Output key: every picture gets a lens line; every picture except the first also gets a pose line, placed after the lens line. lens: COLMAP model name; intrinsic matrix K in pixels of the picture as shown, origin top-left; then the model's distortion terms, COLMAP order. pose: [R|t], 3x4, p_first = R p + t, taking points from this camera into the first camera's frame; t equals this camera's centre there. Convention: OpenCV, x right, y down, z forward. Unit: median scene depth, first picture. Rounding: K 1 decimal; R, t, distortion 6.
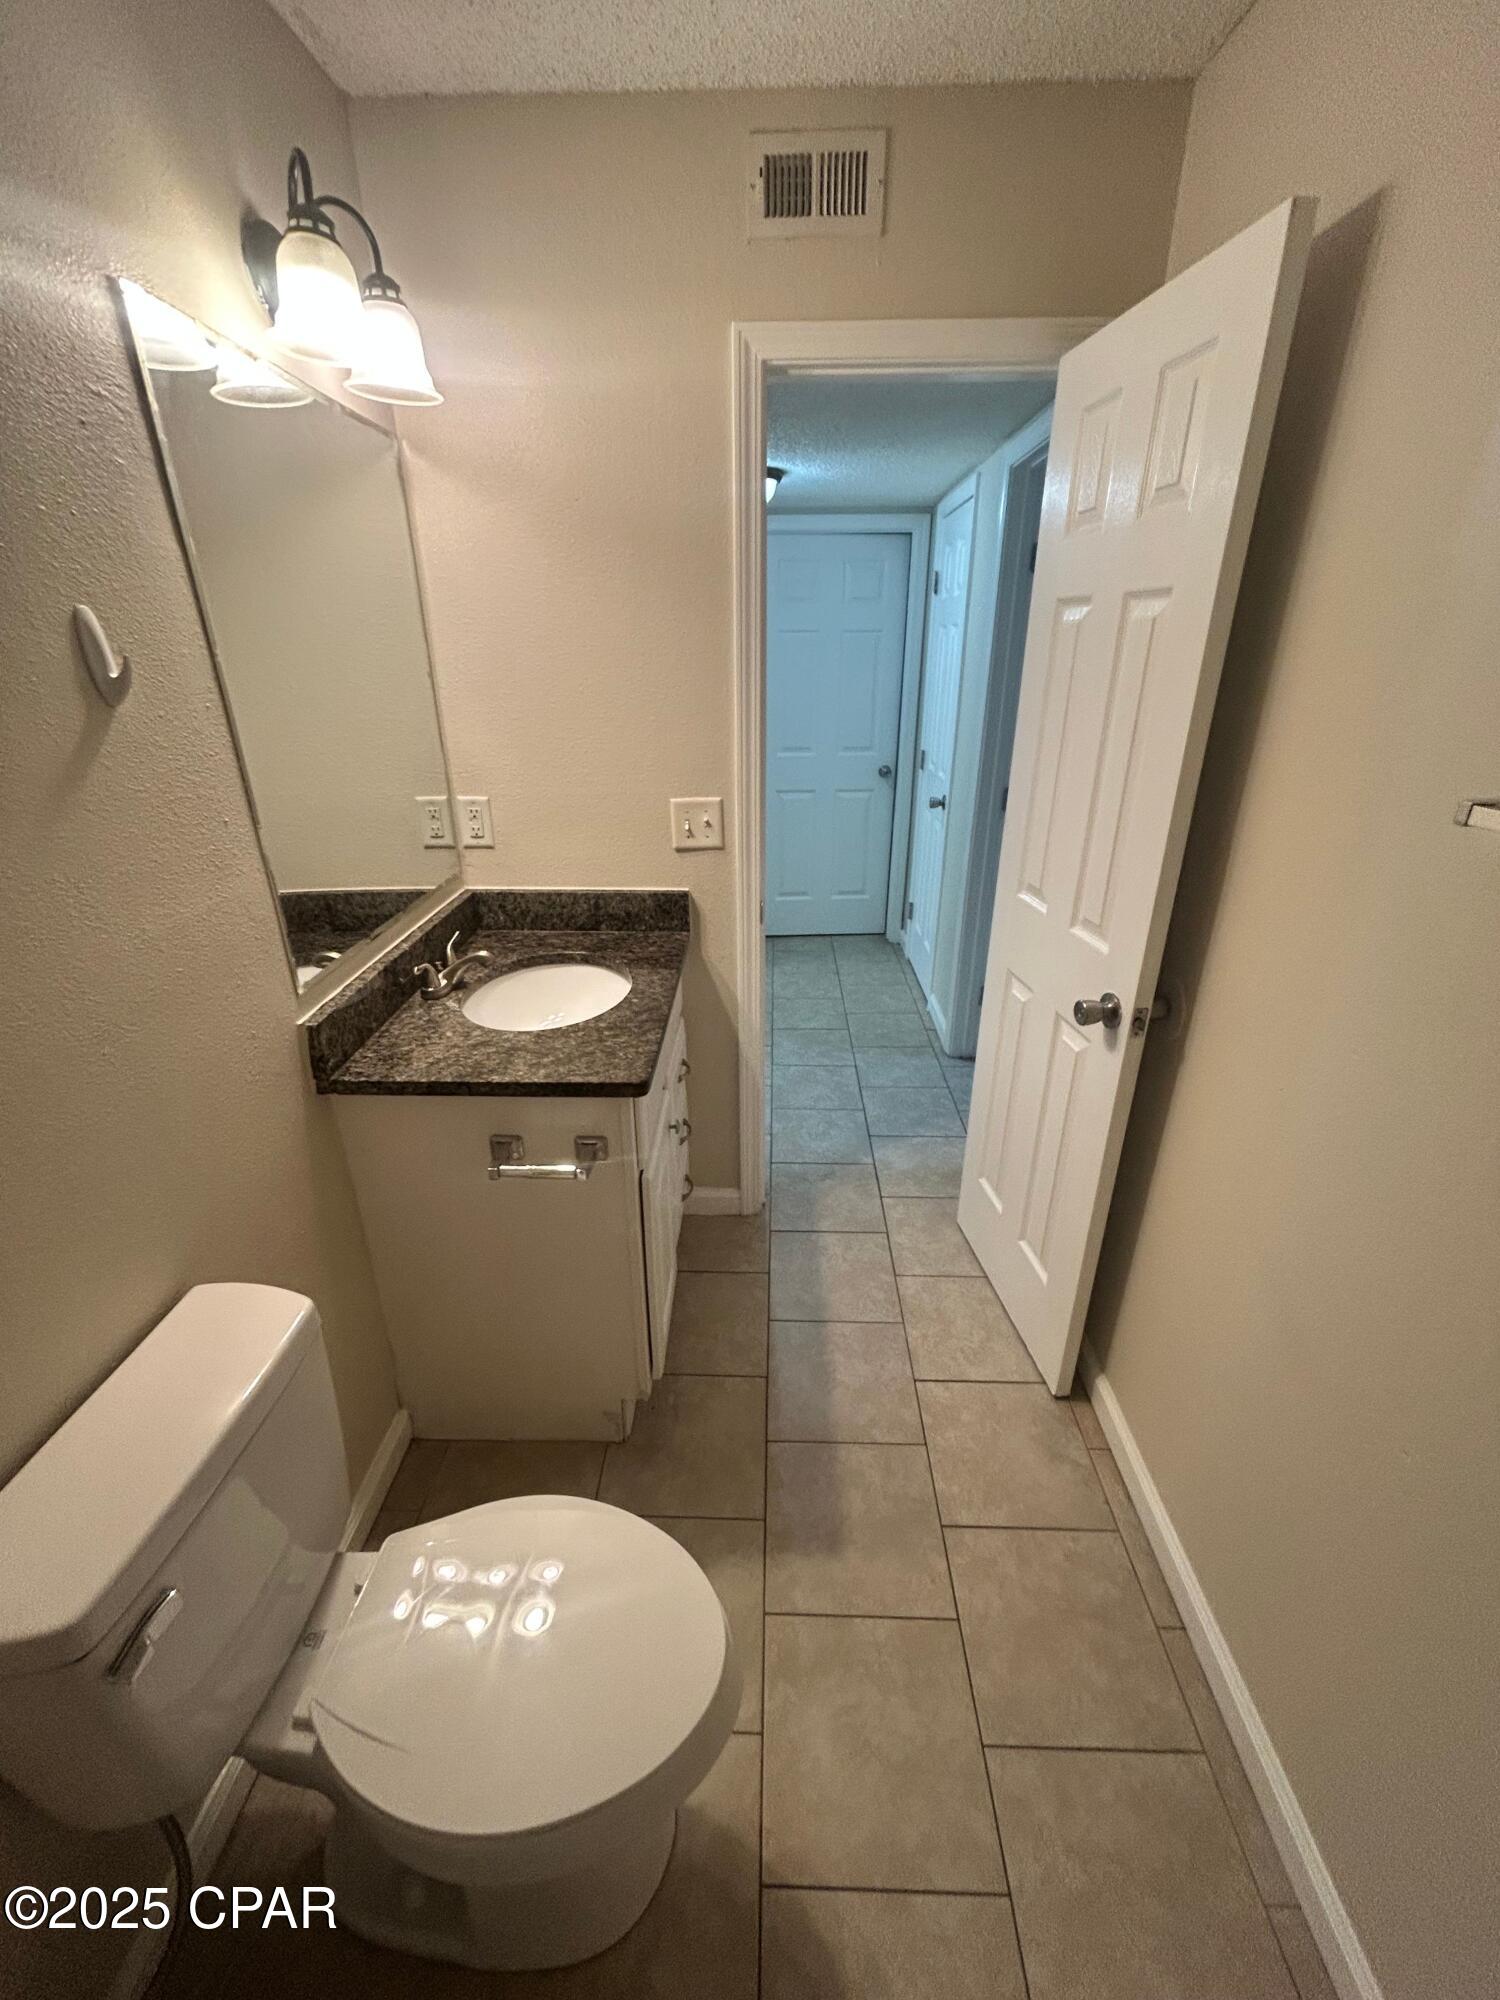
lens RADIAL K [[806.9, 0, 748.6], [0, 806.9, 1005.2], [0, 0, 1]] dist [-0.001168, -0.000135]
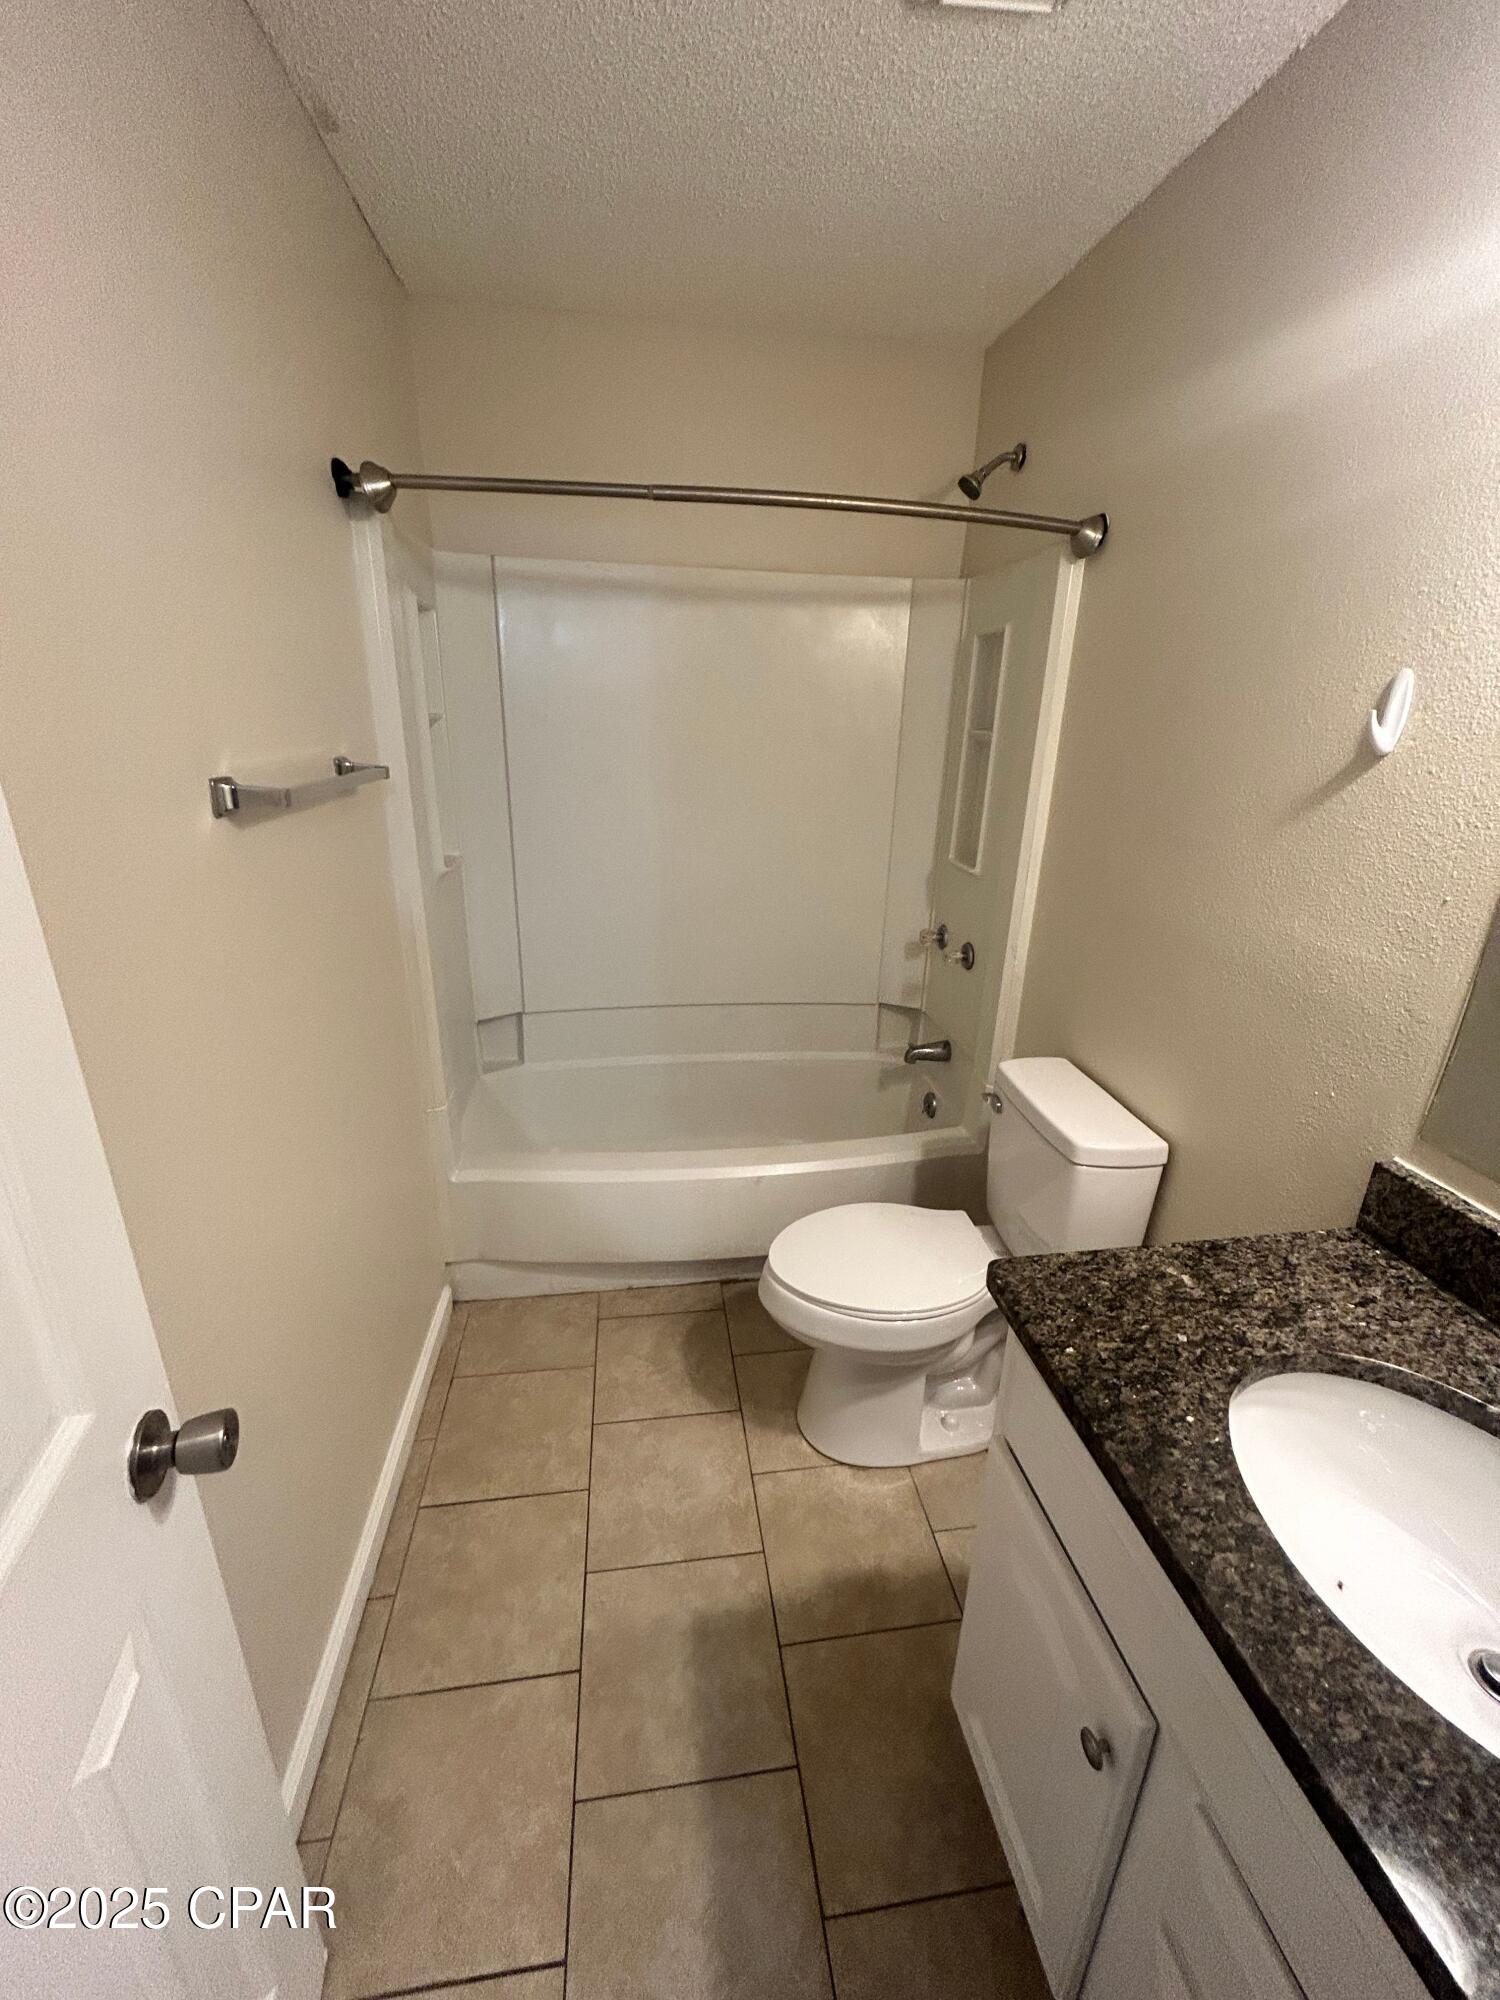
lens RADIAL K [[806.9, 0, 745.6], [0, 806.9, 995.6], [0, 0, 1]] dist [-0.001168, -0.000135]
pose [[-0.985710, 0.040779, -0.163442, 0.190194], [-0.082660, 0.728317, 0.680237, -0.539306], [0.146777, 0.684026, -0.714538, 1.249176]]
